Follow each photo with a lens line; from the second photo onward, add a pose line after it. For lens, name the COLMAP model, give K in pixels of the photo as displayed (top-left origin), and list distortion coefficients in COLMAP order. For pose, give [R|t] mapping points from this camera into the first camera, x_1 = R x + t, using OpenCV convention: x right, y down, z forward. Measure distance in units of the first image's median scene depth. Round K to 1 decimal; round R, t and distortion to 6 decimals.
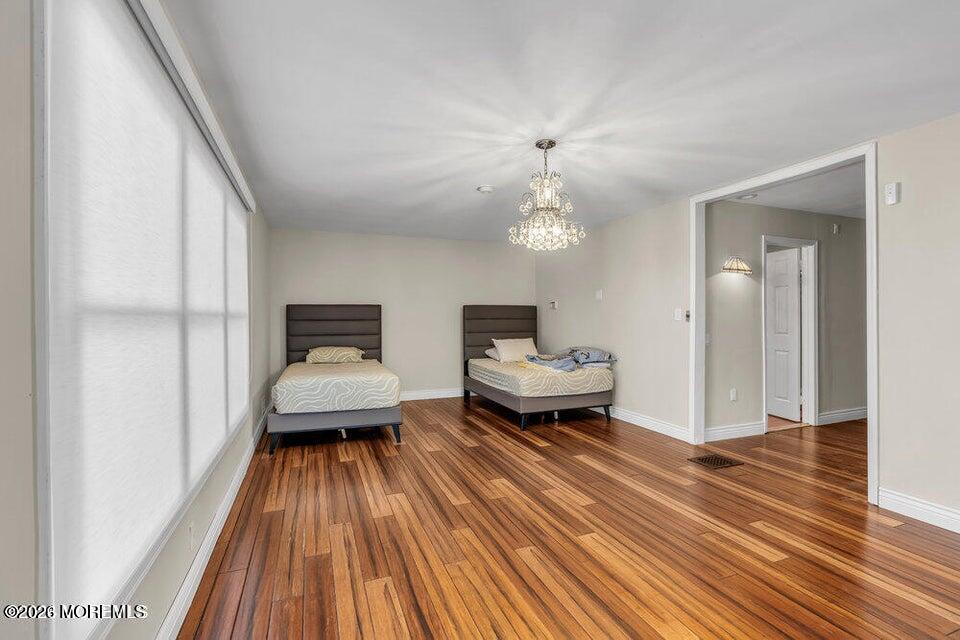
lens RADIAL K [[433.6, 0, 478.7], [0, 433.6, 321.0], [0, 0, 1]] dist [-0.009389, -0.000024]
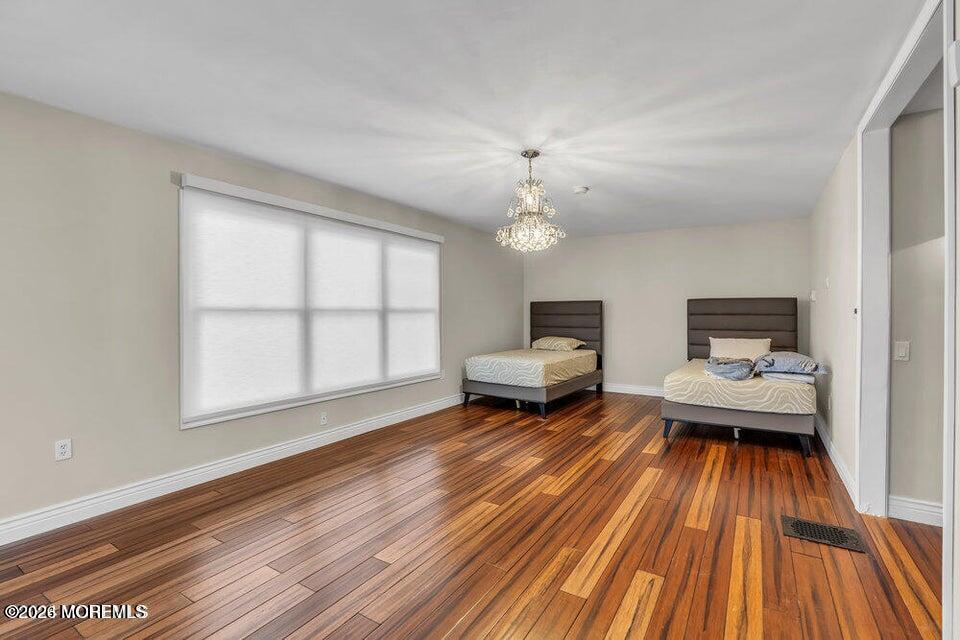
lens RADIAL K [[433.6, 0, 484.8], [0, 433.6, 316.7], [0, 0, 1]] dist [-0.009389, -0.000024]
pose [[0.598460, 0.009723, -0.801094, 0.828546], [-0.008226, 0.999948, 0.005991, -0.002466], [0.801111, 0.003005, 0.598509, 0.219063]]
